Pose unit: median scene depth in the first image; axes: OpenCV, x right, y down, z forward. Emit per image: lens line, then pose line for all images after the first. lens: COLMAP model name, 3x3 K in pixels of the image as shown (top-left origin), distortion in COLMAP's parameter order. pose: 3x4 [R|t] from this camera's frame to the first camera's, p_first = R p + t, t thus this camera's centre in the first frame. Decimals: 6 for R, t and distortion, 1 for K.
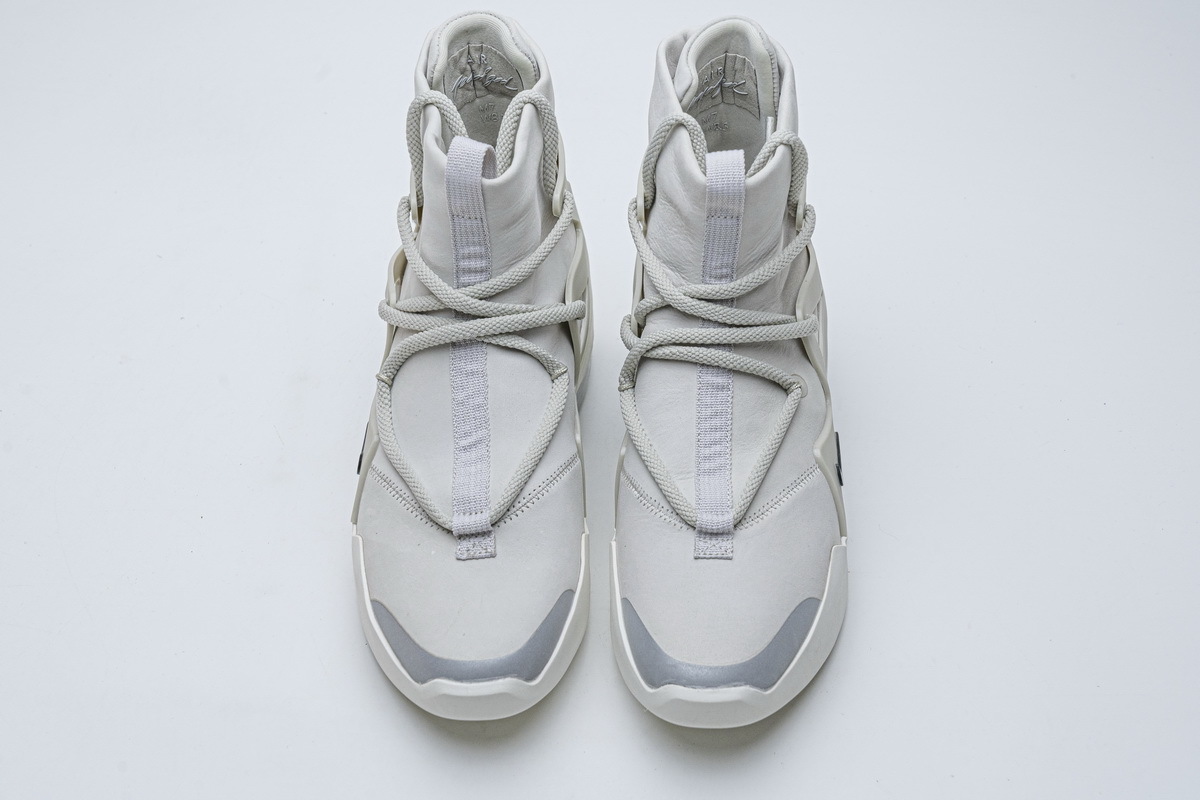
lens RADIAL K [[2175.1, 0, 597.0], [0, 2175.1, 398.7], [0, 0, 1]] dist [0.033431, 0.000000]
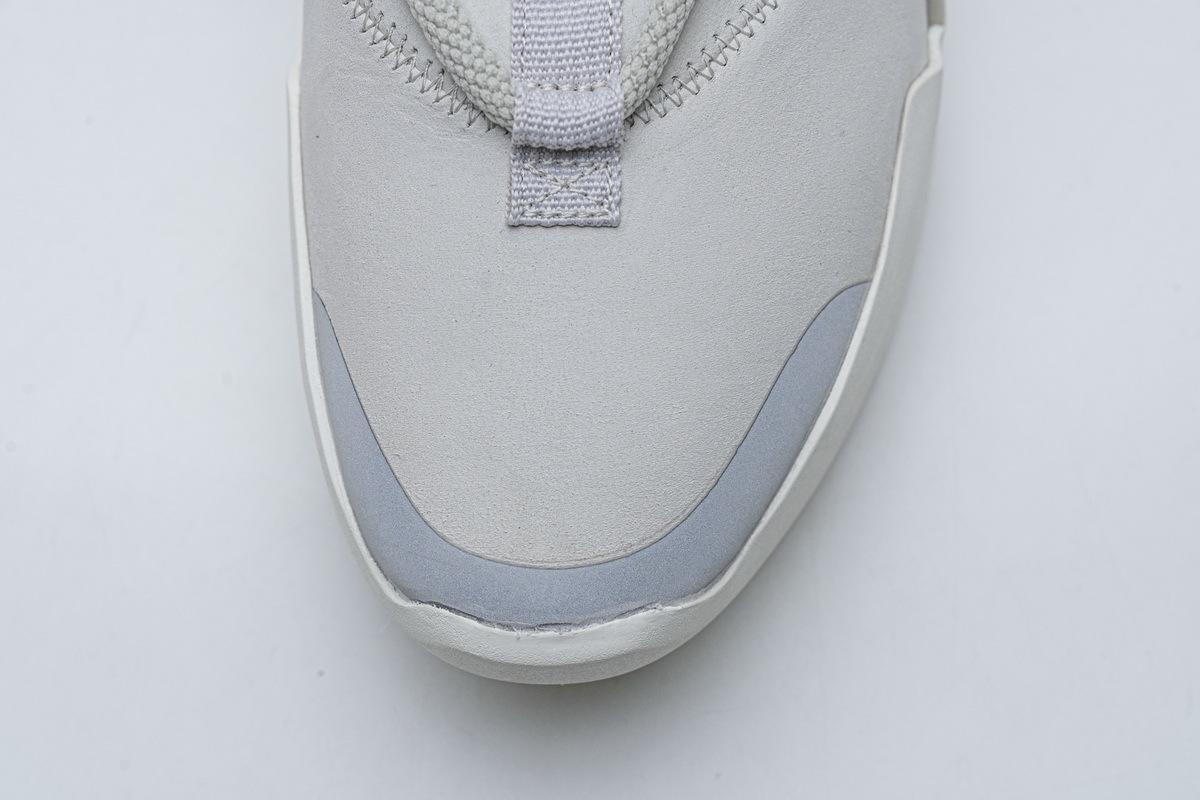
lens RADIAL K [[2323.7, 0, 599.2], [0, 2323.7, 401.9], [0, 0, 1]] dist [0.017841, 0.000000]
pose [[0.999721, -0.017683, 0.015634, 0.051388], [0.006682, 0.847303, 0.531068, -0.093518], [-0.022638, -0.530815, 0.847185, 0.658254]]
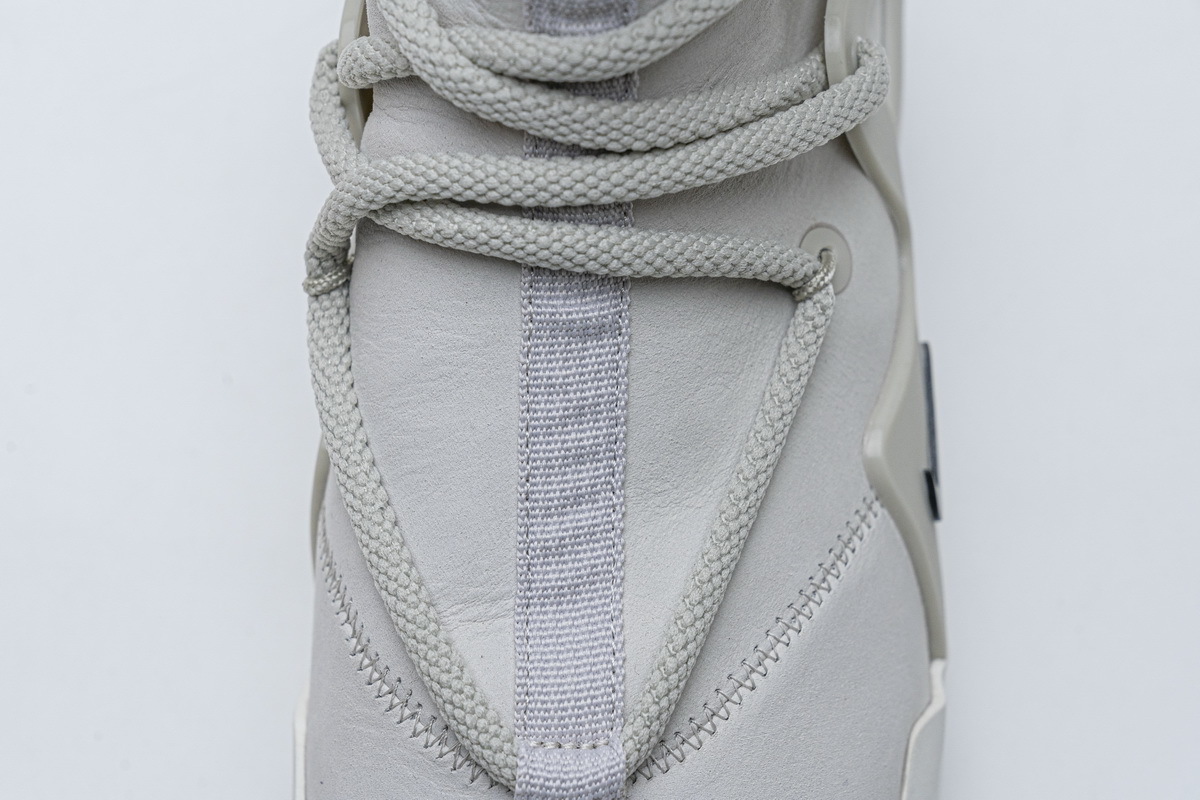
lens RADIAL K [[2323.7, 0, 600.5], [0, 2323.7, 401.9], [0, 0, 1]] dist [0.017841, 0.000000]
pose [[0.999891, -0.011542, 0.009154, 0.054910], [0.007533, 0.934611, 0.355592, -0.121649], [-0.012660, -0.355484, 0.934596, 0.669466]]
